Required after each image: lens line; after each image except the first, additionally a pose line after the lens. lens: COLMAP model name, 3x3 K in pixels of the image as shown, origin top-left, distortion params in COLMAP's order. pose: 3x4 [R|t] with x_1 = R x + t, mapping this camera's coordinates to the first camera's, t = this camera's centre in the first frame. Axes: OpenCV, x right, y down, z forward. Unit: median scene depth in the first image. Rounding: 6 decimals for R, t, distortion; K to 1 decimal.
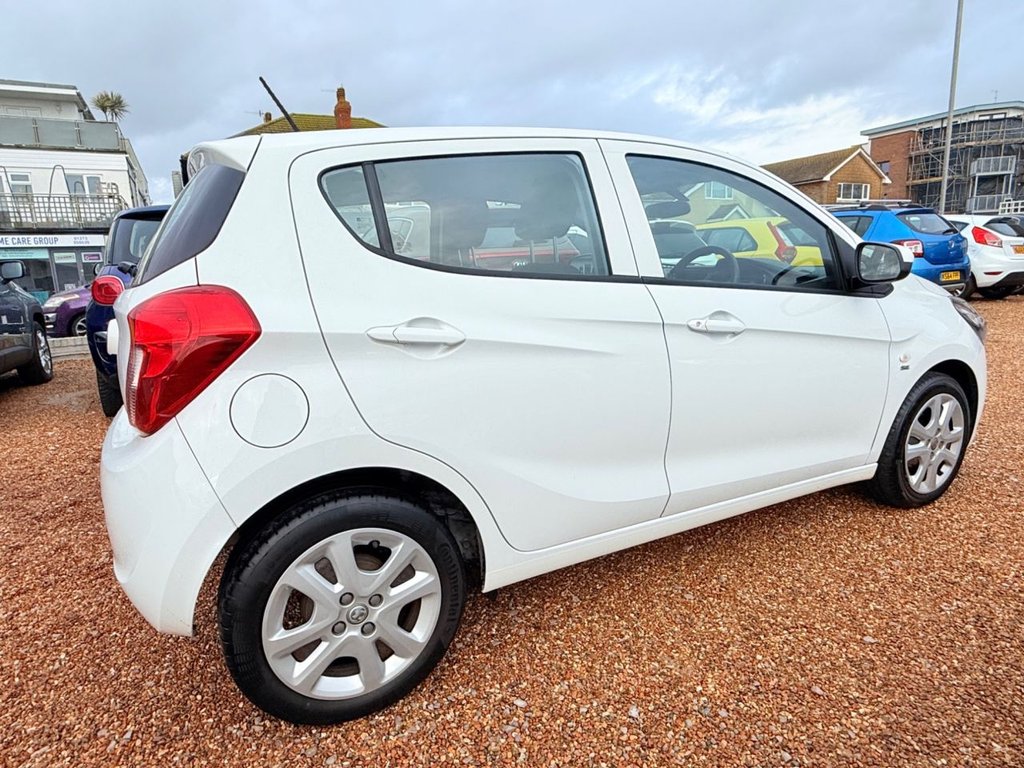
lens RADIAL K [[603.2, 0, 503.8], [0, 603.2, 383.9], [0, 0, 1]] dist [0.000208, -0.000620]
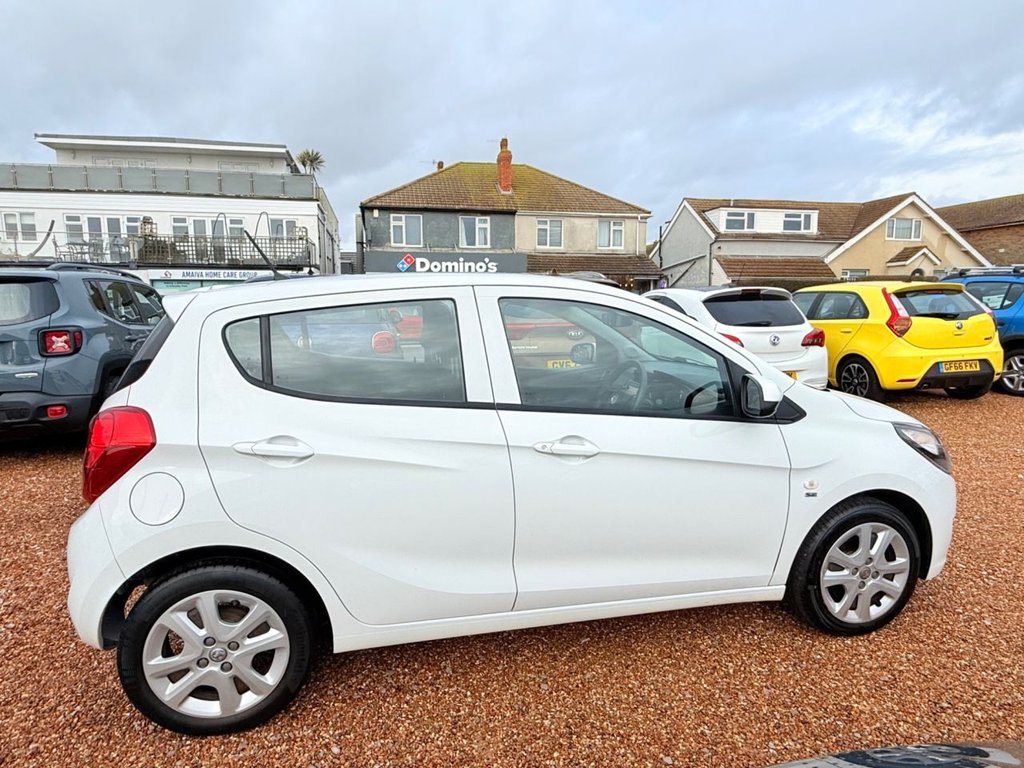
lens RADIAL K [[599.6, 0, 509.0], [0, 599.6, 381.2], [0, 0, 1]] dist [0.000572, 0.000412]
pose [[0.967790, 0.066078, -0.242933, 0.541903], [-0.079982, 0.995649, -0.047816, -0.168940], [0.238716, 0.065706, 0.968864, -0.136364]]
